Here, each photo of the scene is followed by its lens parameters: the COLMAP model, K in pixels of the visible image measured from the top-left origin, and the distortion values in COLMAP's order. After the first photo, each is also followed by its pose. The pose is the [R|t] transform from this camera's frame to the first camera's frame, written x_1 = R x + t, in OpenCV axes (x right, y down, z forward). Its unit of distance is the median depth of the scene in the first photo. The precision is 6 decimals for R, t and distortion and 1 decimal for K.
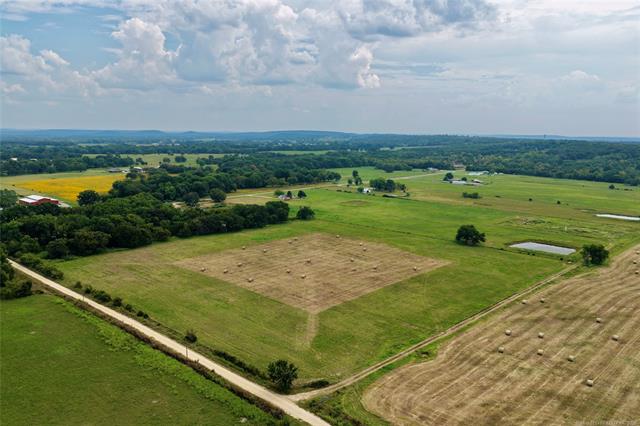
lens RADIAL K [[535.9, 0, 320.0], [0, 535.9, 211.6], [0, 0, 1]] dist [-0.005576, 0.035146]
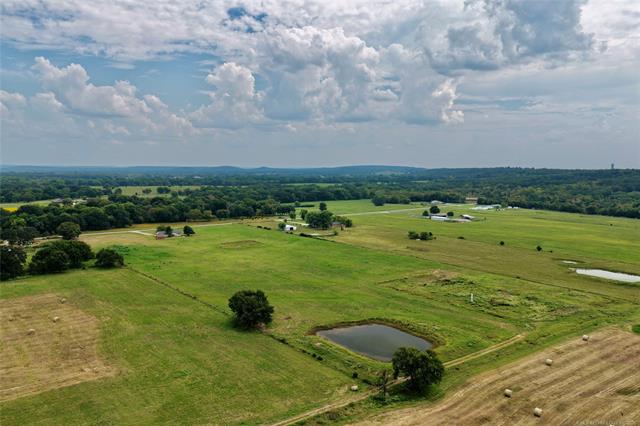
lens RADIAL K [[535.9, 0, 321.7], [0, 535.9, 218.9], [0, 0, 1]] dist [-0.005576, 0.035146]
pose [[0.988244, 0.009910, -0.152565, 0.143985], [-0.018120, 0.998456, -0.052517, -0.007099], [0.151809, 0.054664, 0.986897, 0.151664]]
